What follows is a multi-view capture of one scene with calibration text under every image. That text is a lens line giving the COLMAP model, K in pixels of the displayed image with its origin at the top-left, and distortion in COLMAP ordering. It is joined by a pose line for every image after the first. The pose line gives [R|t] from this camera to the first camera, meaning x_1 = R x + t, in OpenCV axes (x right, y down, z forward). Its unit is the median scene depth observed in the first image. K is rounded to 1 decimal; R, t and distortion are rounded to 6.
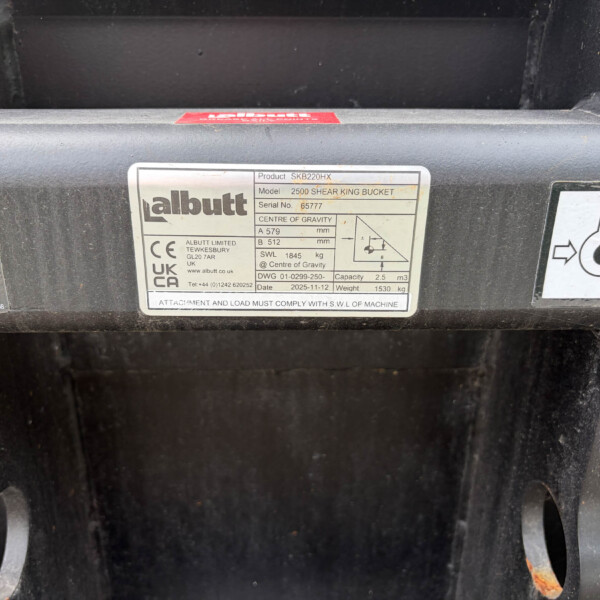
lens RADIAL K [[599.4, 0, 298.3], [0, 599.4, 303.0], [0, 0, 1]] dist [-0.000952, 0.000000]
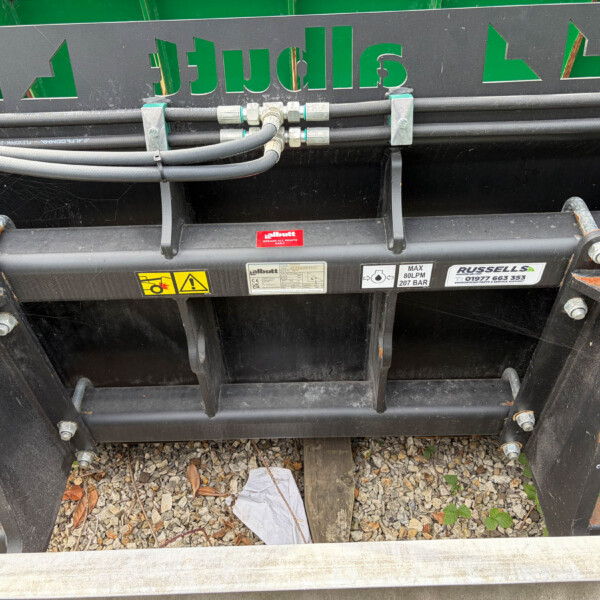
lens RADIAL K [[599.4, 0, 300.8], [0, 599.4, 299.1], [0, 0, 1]] dist [-0.000952, 0.000000]
pose [[0.999115, -0.017407, -0.038284, 0.095131], [0.031578, 0.911745, 0.409540, -0.743515], [0.027777, -0.410387, 0.911488, -1.193126]]
